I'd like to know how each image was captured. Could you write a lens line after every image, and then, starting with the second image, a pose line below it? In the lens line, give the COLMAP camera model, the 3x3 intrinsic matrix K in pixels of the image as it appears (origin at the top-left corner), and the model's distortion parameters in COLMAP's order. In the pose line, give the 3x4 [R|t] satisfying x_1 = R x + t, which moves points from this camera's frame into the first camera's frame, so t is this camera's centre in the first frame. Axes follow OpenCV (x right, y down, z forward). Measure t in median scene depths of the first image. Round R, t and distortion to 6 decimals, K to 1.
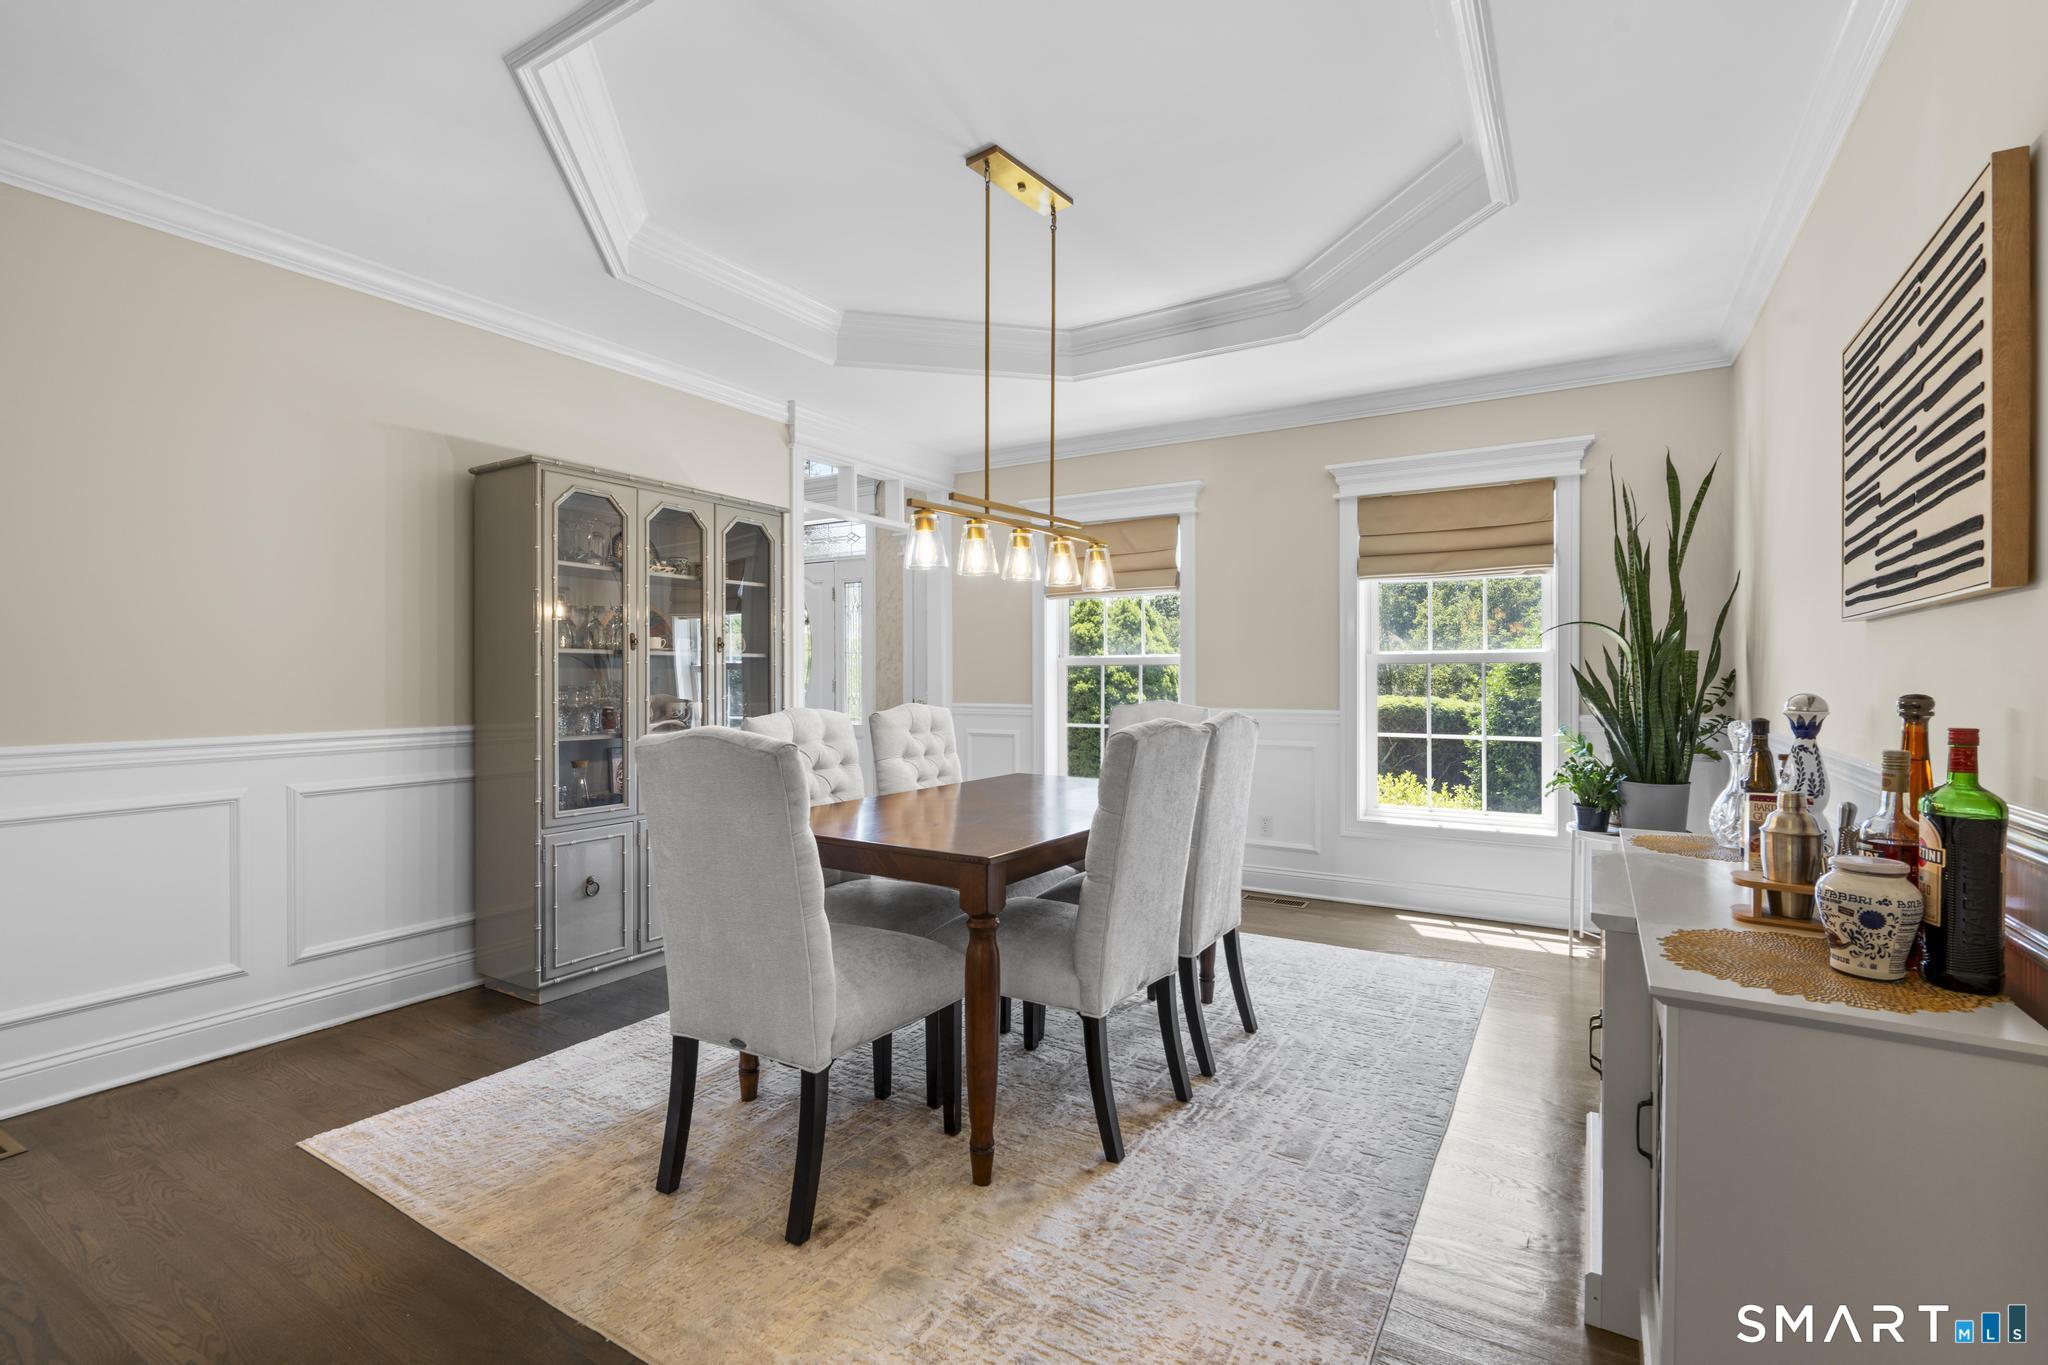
lens RADIAL K [[917.2, 0, 1019.4], [0, 917.2, 681.7], [0, 0, 1]] dist [-0.004533, 0.000899]
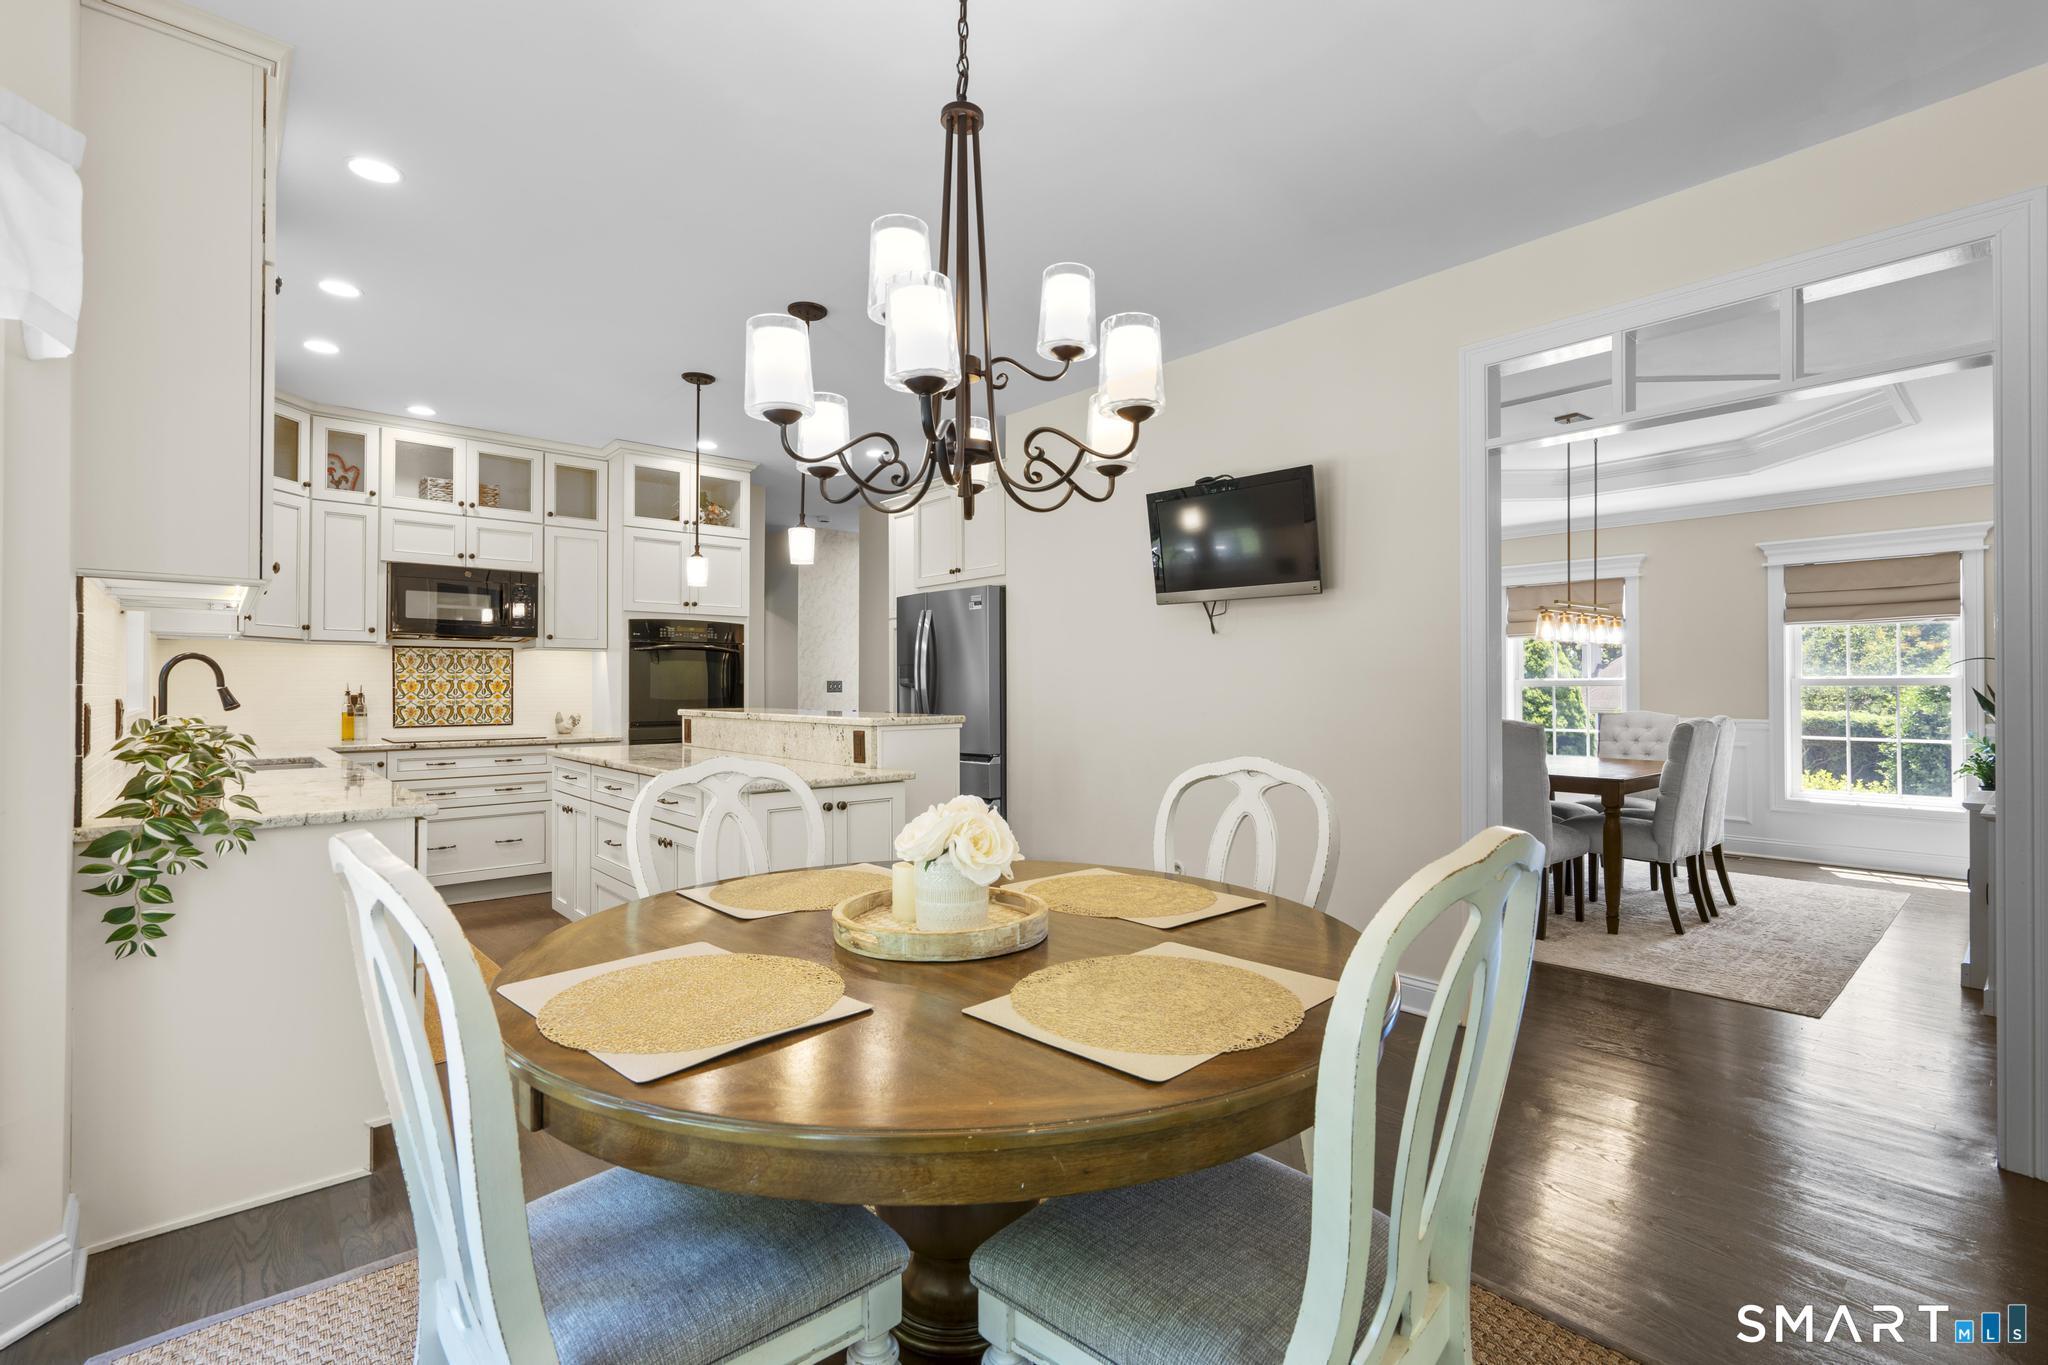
lens RADIAL K [[953.8, 0, 920.4], [0, 953.8, 682.3], [0, 0, 1]] dist [-0.018975, -0.000643]
pose [[0.944546, -0.001708, -0.328375, -0.396132], [-0.002802, 0.999908, -0.013262, -0.002165], [0.328367, 0.013446, 0.944454, -0.760089]]
